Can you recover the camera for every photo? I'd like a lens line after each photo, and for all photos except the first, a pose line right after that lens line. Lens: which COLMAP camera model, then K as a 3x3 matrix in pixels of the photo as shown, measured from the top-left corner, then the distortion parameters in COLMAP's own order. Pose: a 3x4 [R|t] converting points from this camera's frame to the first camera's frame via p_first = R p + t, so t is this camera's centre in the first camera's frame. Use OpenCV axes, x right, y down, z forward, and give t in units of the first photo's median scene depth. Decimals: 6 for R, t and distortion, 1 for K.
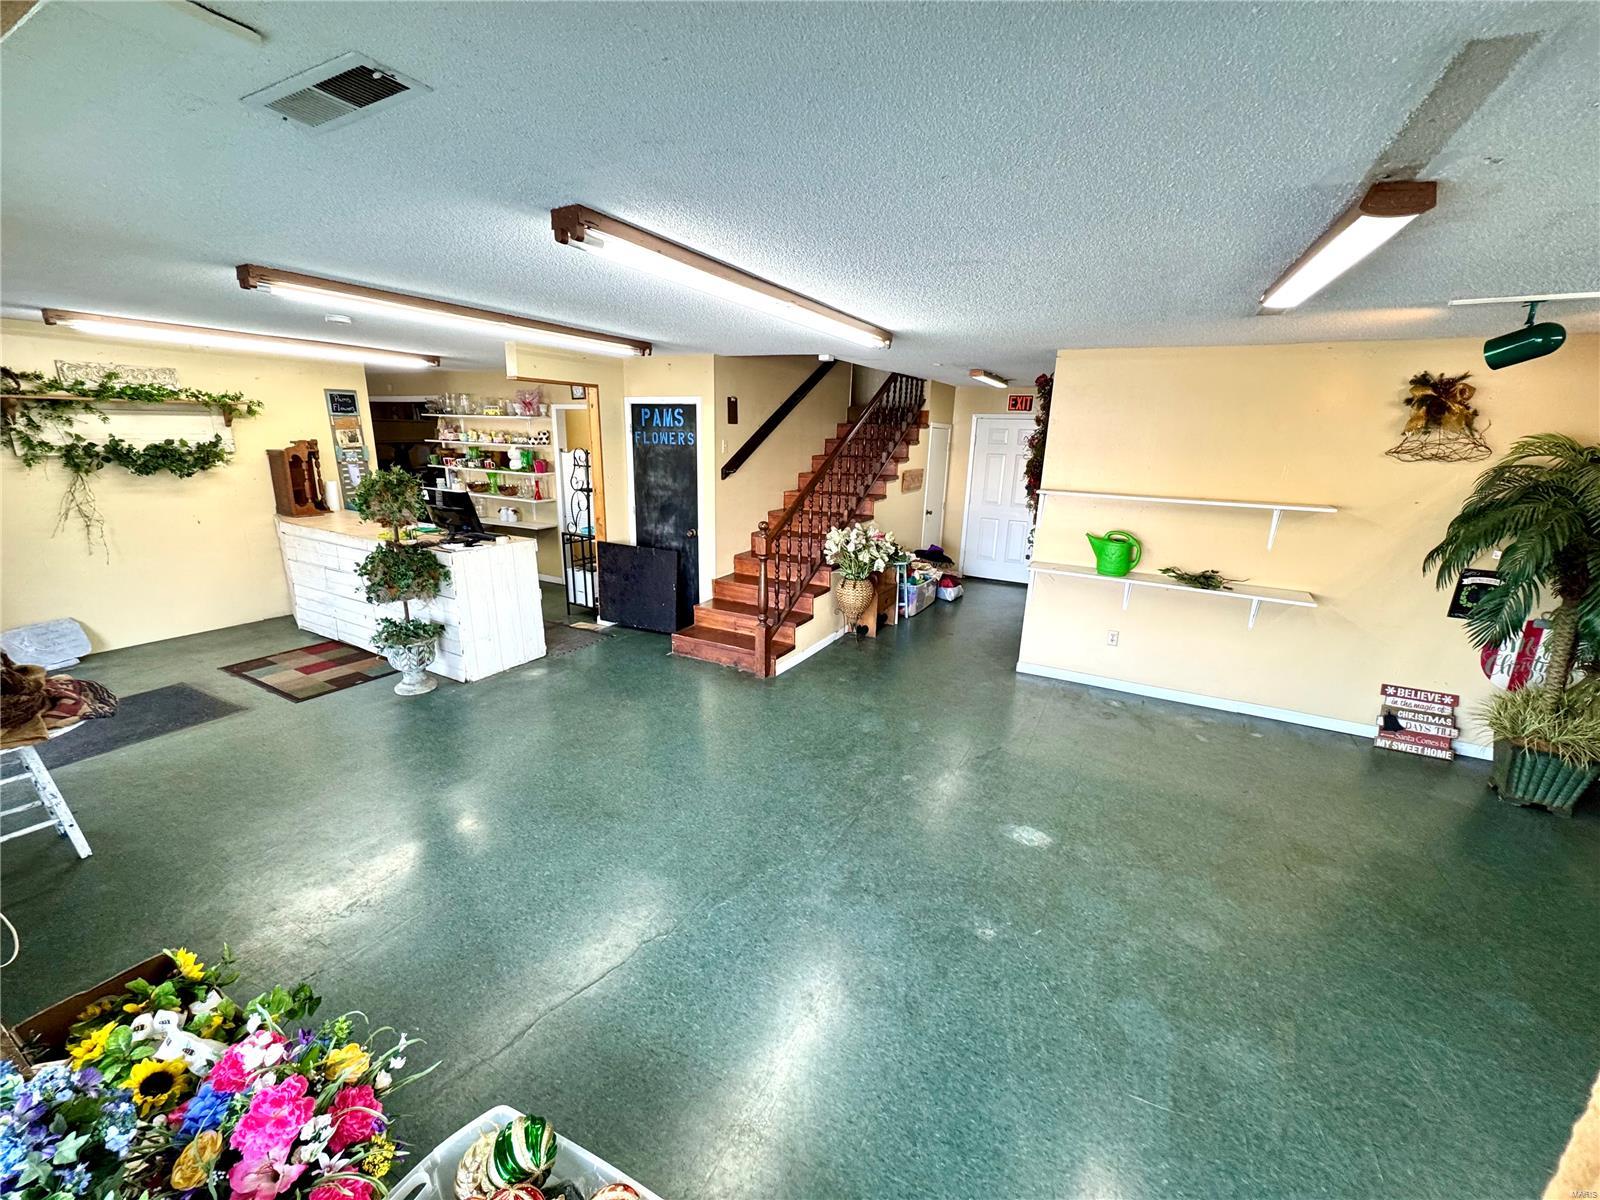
lens RADIAL K [[642.0, 0, 801.1], [0, 642.0, 598.3], [0, 0, 1]] dist [0.001093, -0.000060]
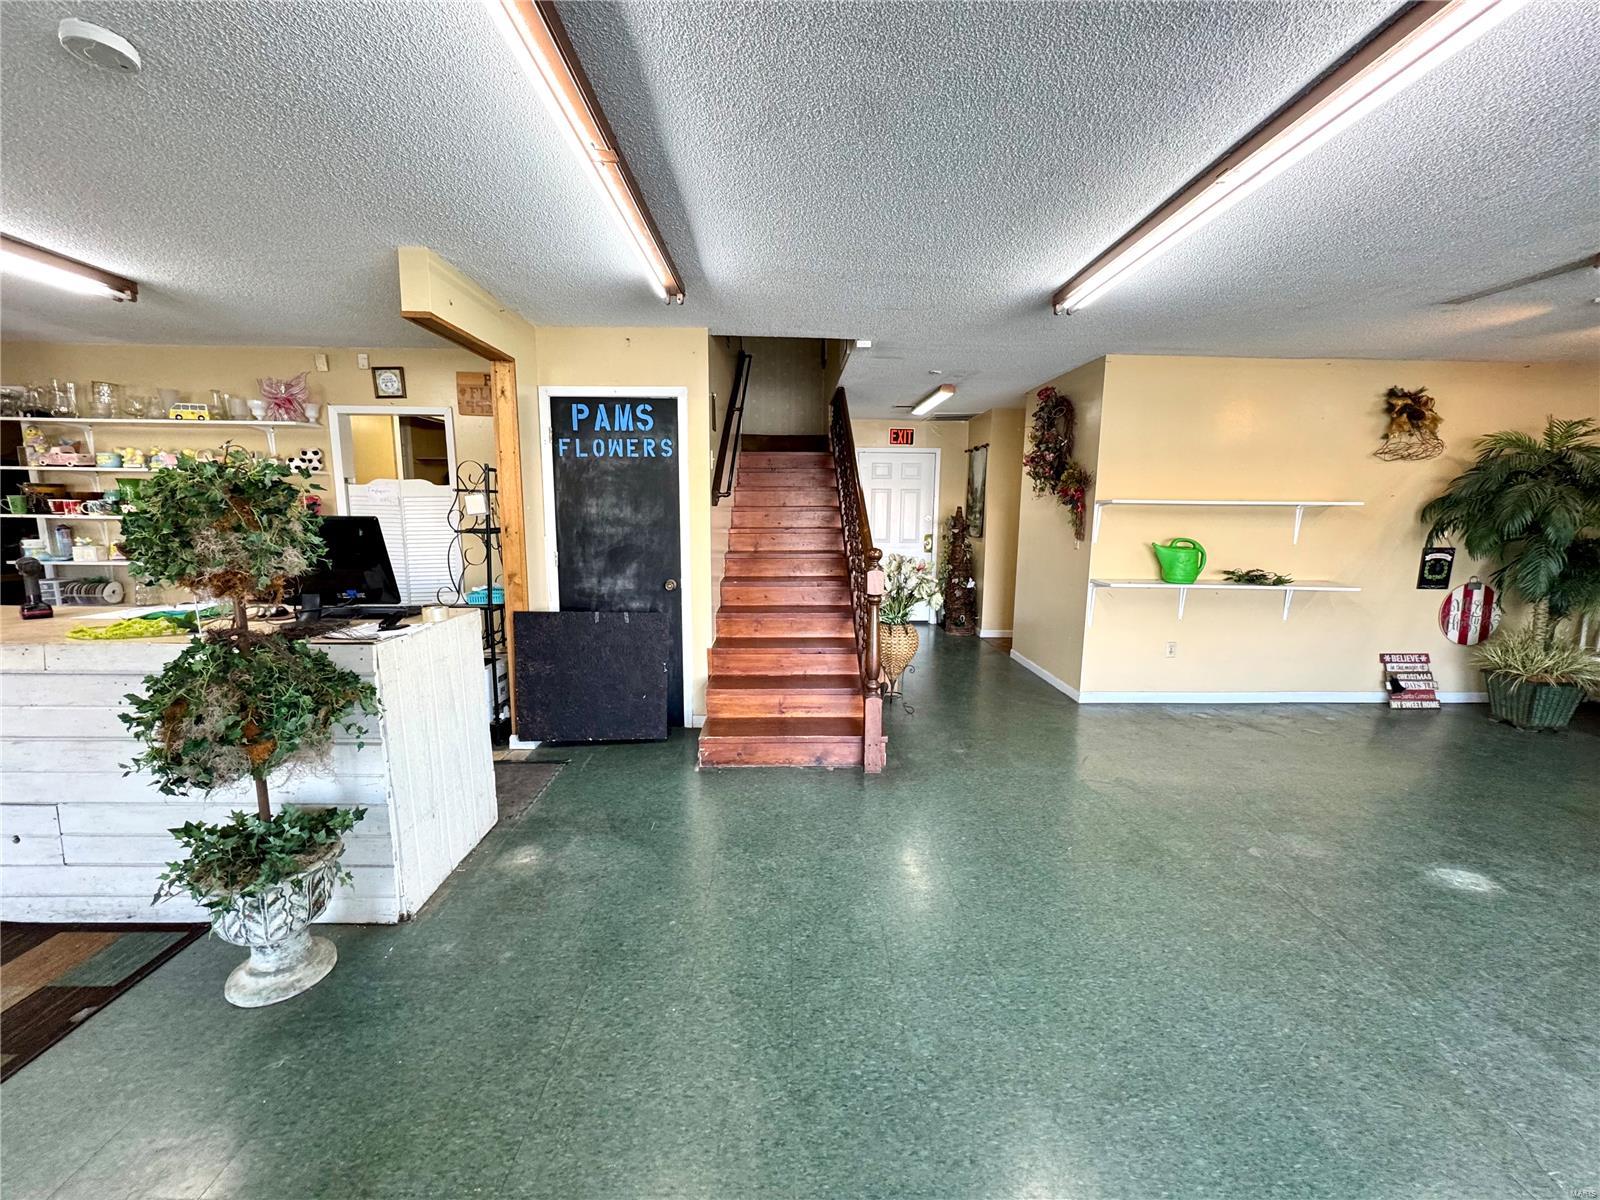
lens RADIAL K [[642.0, 0, 799.2], [0, 642.0, 598.6], [0, 0, 1]] dist [0.001093, -0.000060]
pose [[0.864239, -0.088561, 0.495226, -0.455617], [0.140268, 0.987766, -0.068146, -0.025951], [-0.483132, 0.128358, 0.866088, 0.404498]]
